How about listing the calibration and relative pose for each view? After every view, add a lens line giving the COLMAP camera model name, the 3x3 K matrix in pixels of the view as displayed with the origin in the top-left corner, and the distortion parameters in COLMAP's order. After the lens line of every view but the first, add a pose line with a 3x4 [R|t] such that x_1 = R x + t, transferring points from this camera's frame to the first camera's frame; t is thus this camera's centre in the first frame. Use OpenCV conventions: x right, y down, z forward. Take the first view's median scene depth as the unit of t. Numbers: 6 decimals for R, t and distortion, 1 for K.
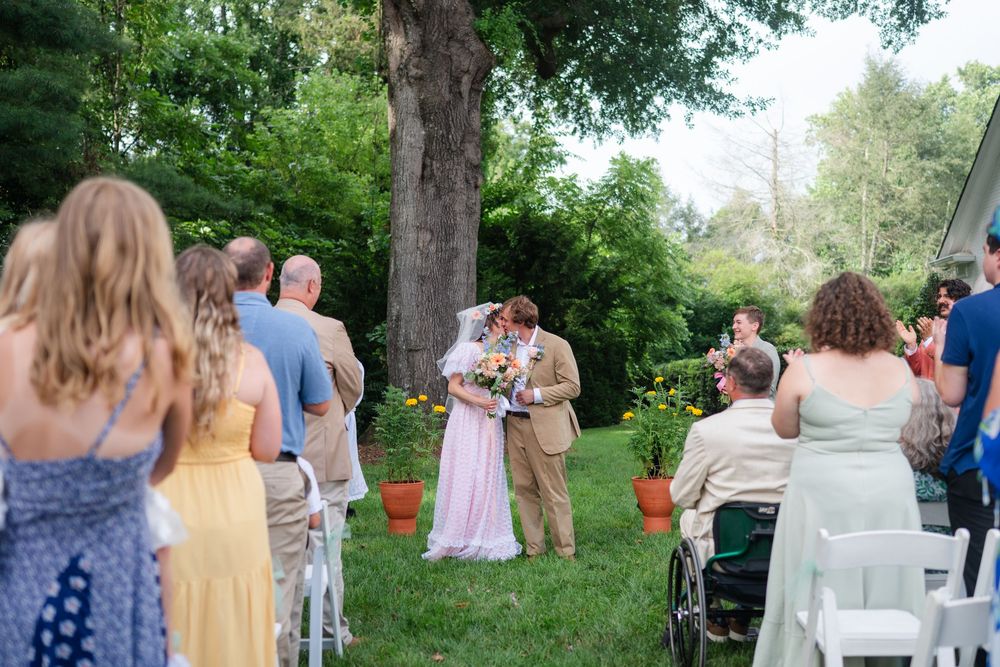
lens RADIAL K [[966.6, 0, 500.6], [0, 966.6, 333.9], [0, 0, 1]] dist [-0.000416, 0.000000]
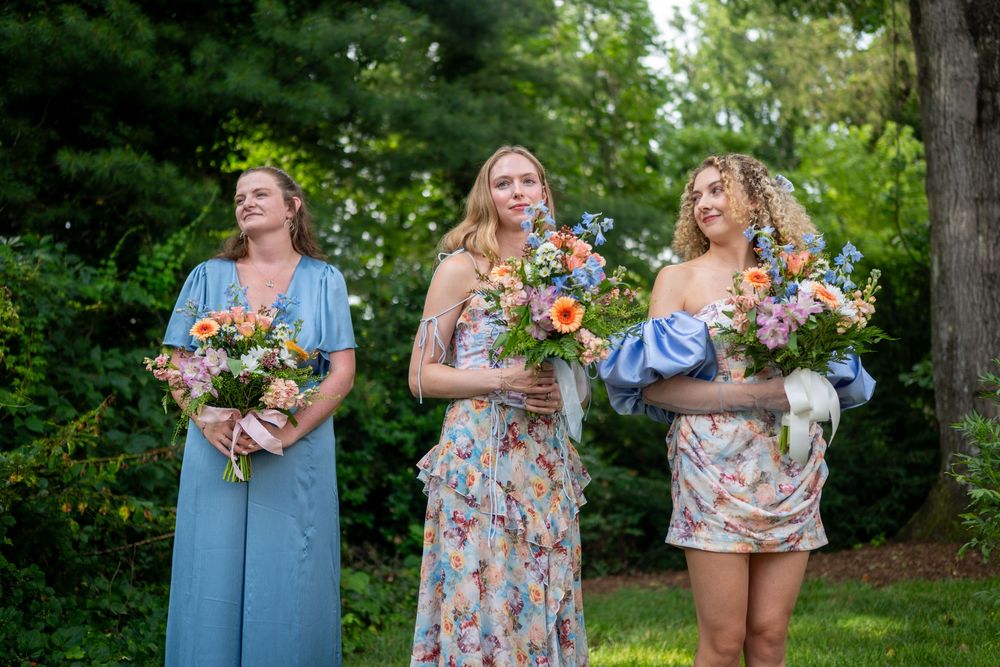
lens RADIAL K [[966.6, 0, 499.9], [0, 966.6, 330.0], [0, 0, 1]] dist [-0.000416, 0.000000]
pose [[0.865636, -0.068499, -0.495966, -0.047147], [0.019171, 0.994405, -0.103879, 0.034700], [0.500307, 0.080413, 0.862106, 0.298821]]
